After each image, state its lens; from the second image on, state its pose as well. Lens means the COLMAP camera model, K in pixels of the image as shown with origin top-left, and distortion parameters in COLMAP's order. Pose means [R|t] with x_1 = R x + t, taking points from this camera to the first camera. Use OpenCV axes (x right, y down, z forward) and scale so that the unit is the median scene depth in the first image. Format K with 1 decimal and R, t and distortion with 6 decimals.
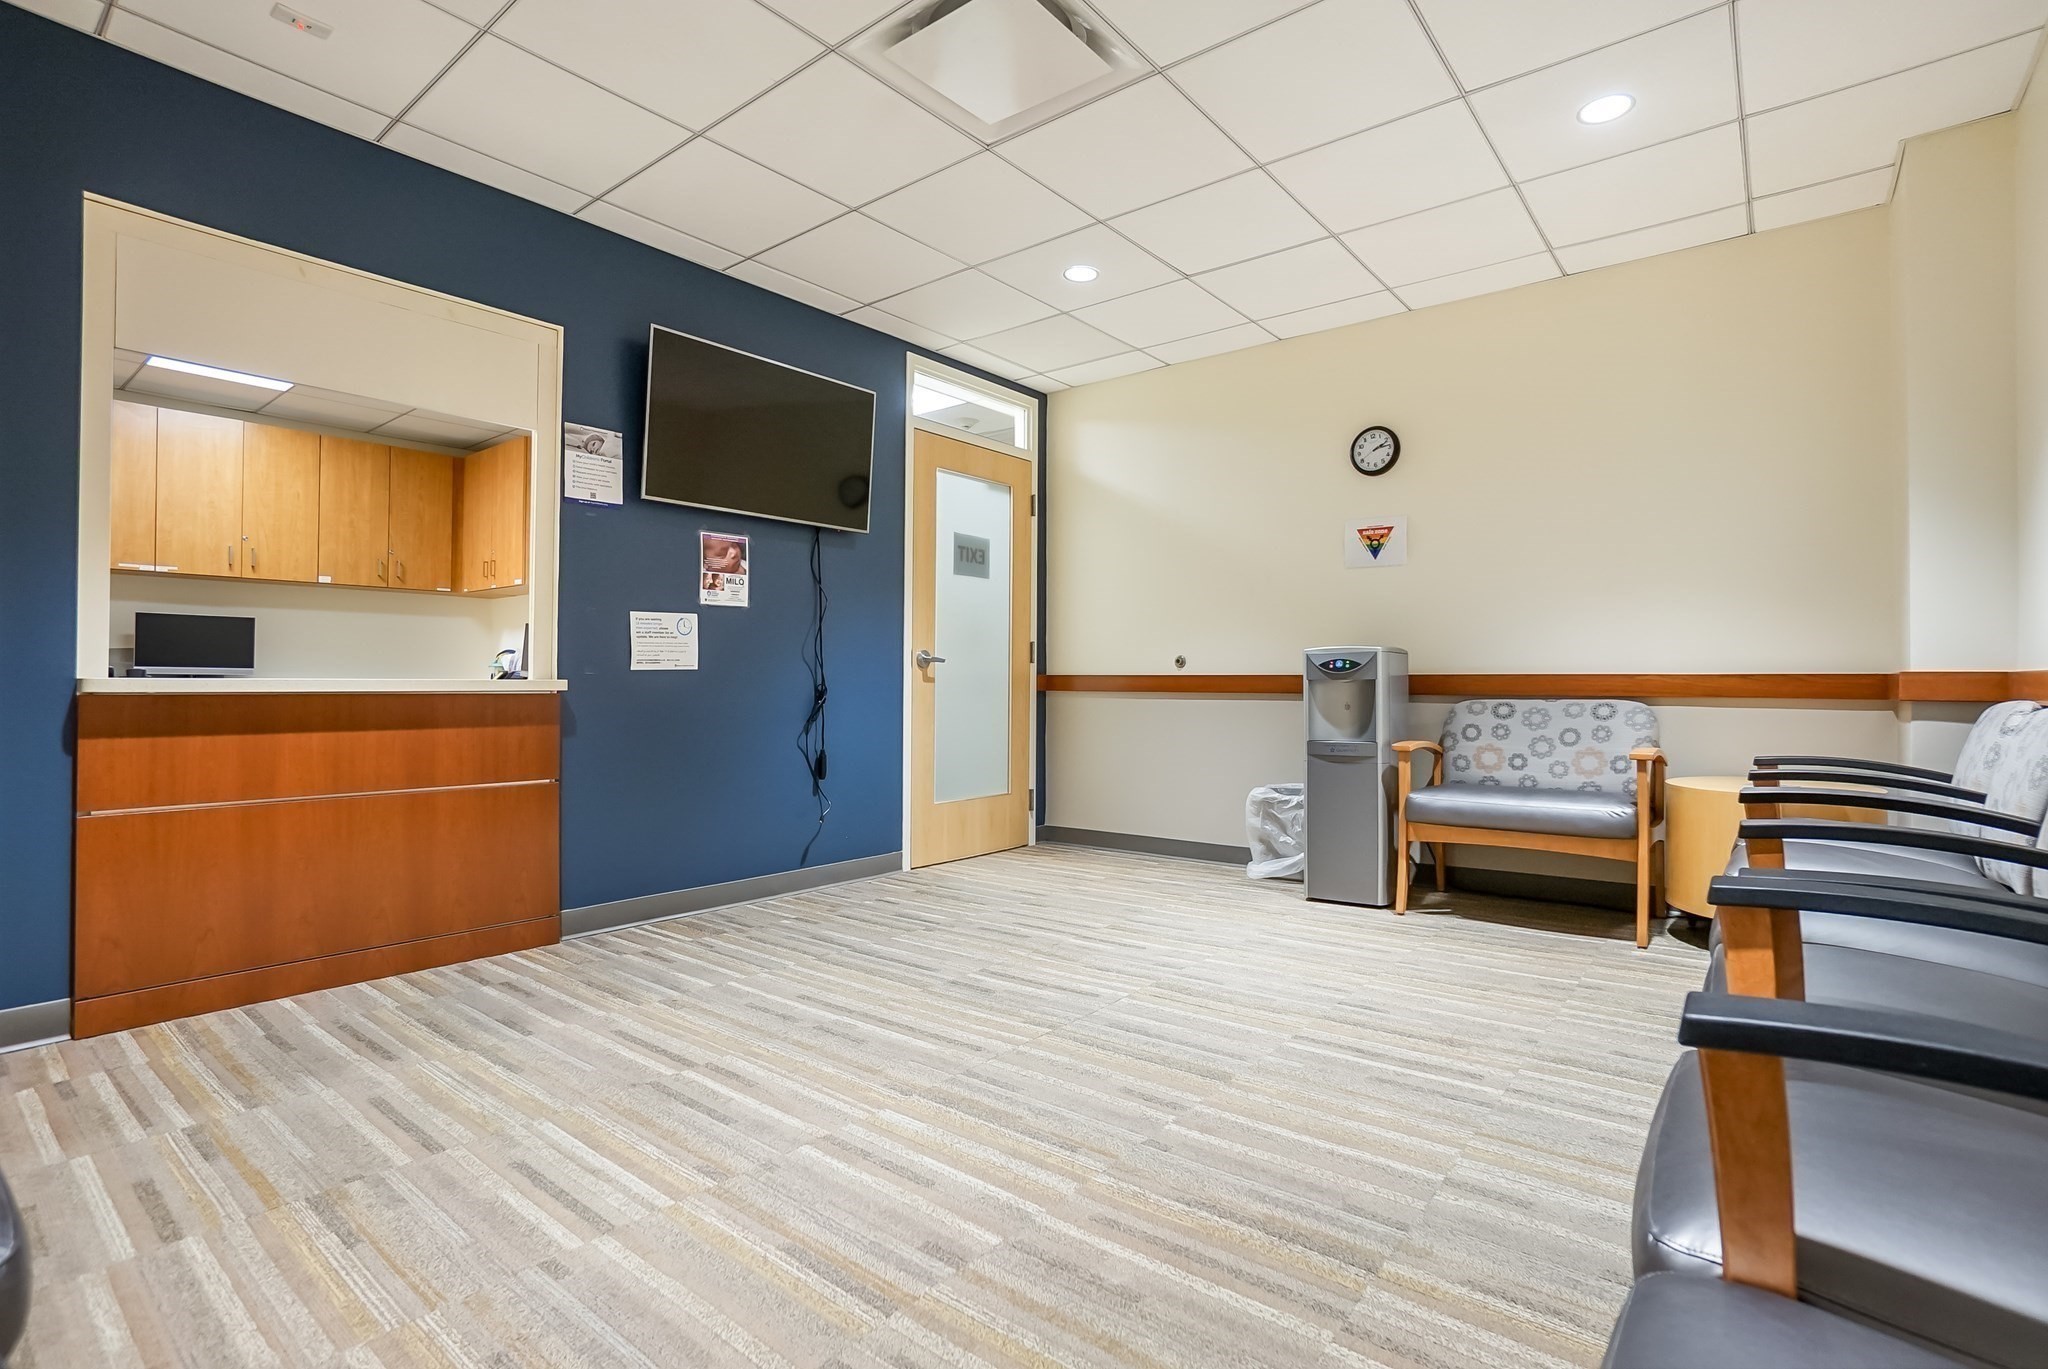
lens RADIAL K [[940.7, 0, 1015.6], [0, 940.7, 670.7], [0, 0, 1]] dist [-0.022075, 0.000451]
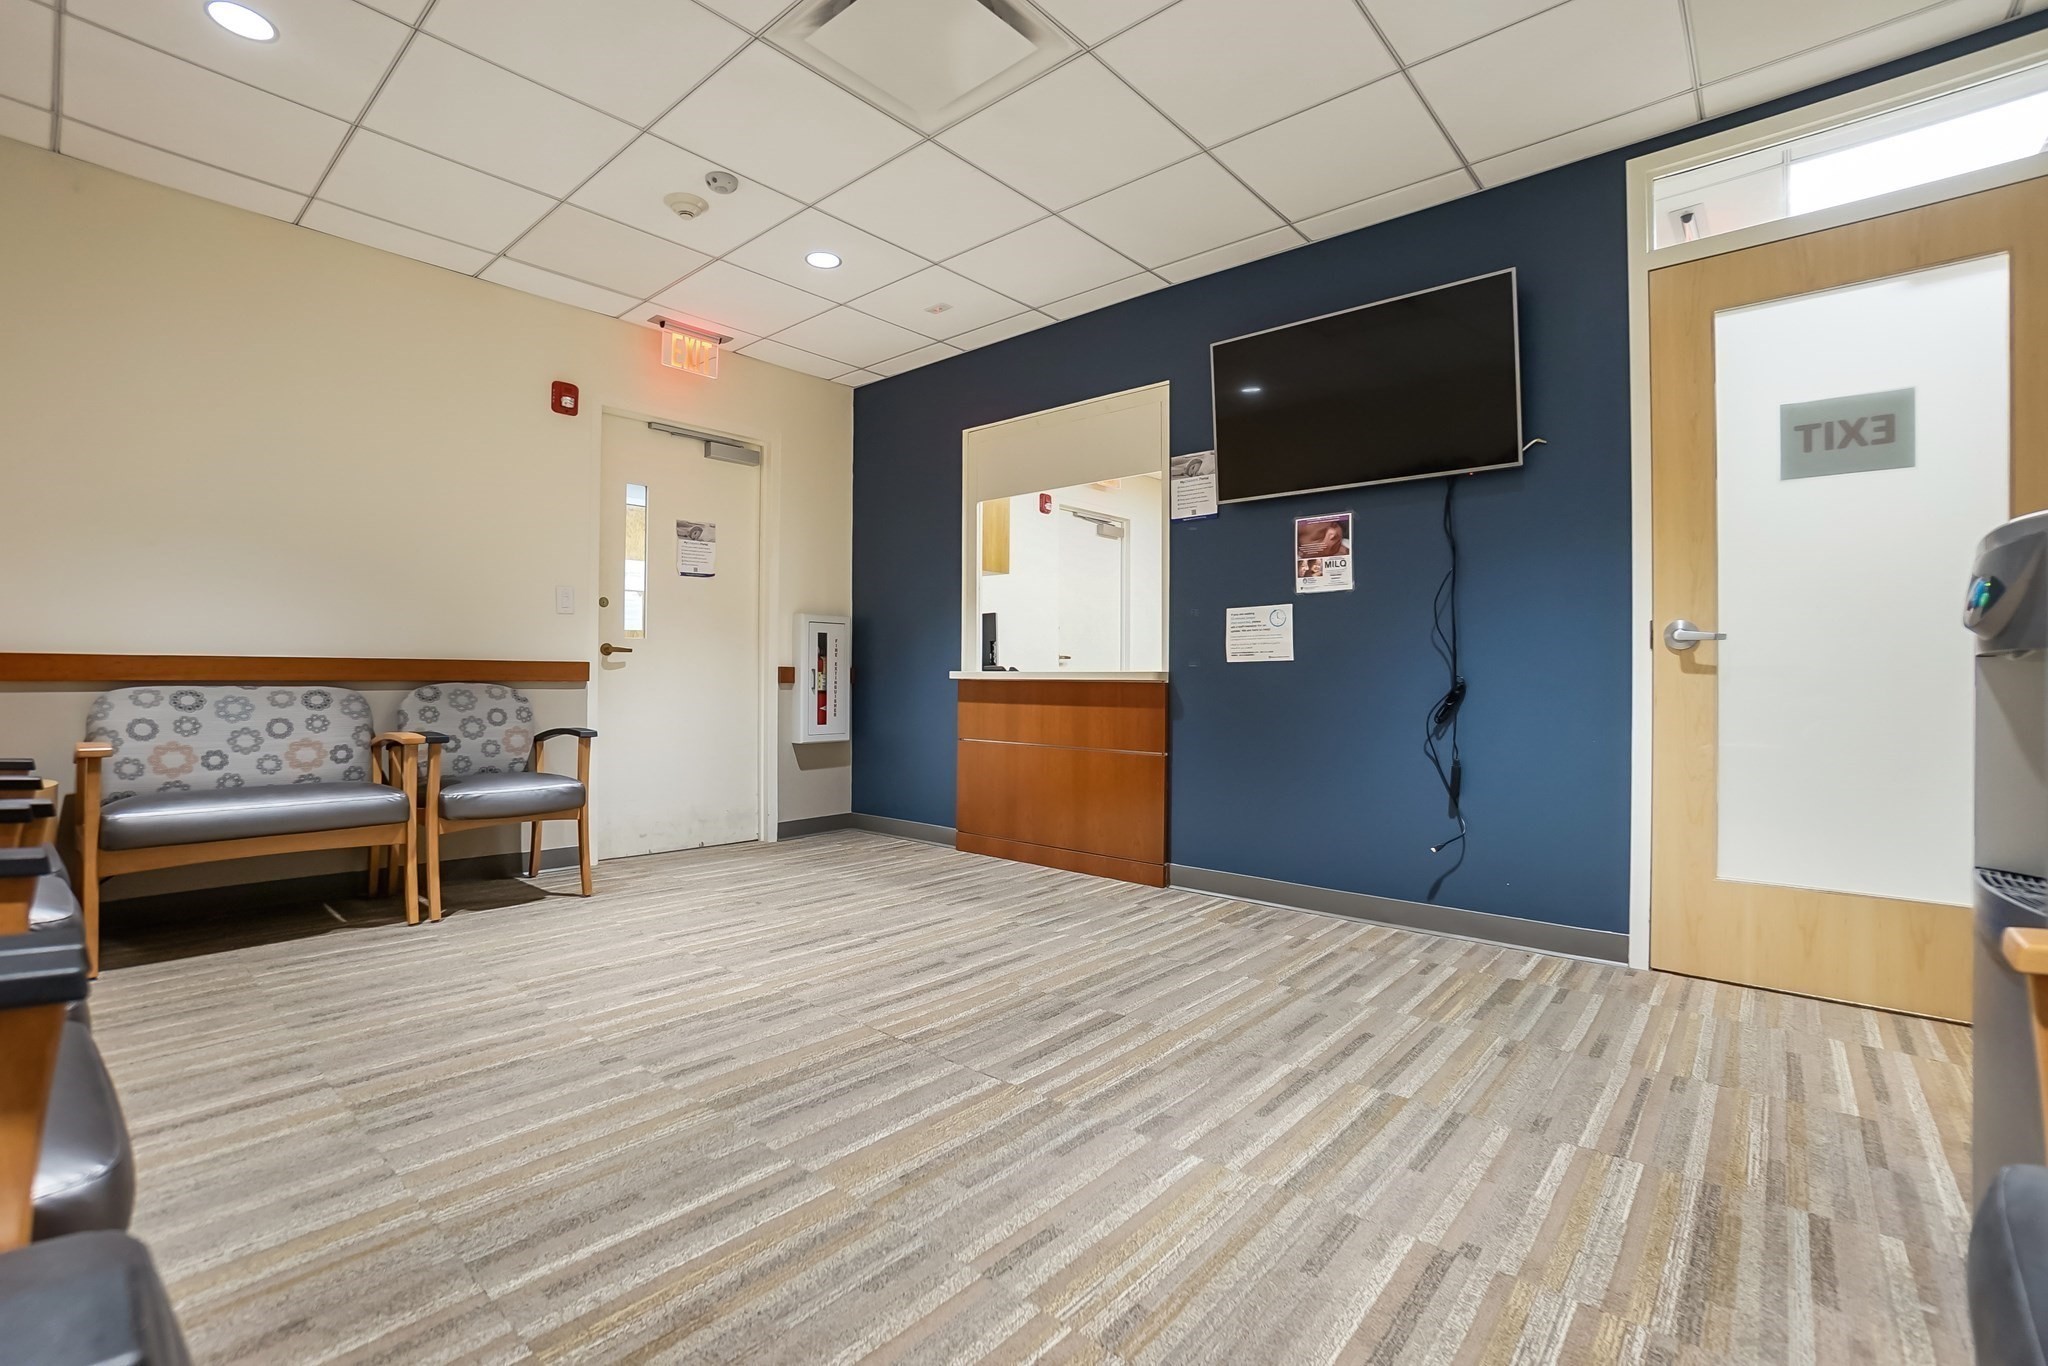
lens RADIAL K [[906.1, 0, 1022.8], [0, 906.1, 668.7], [0, 0, 1]] dist [-0.041322, 0.000818]
pose [[-0.018389, -0.006705, -0.999808, 0.650114], [0.010665, 0.999919, -0.006902, 0.011501], [0.999774, -0.010790, -0.018316, 0.784521]]
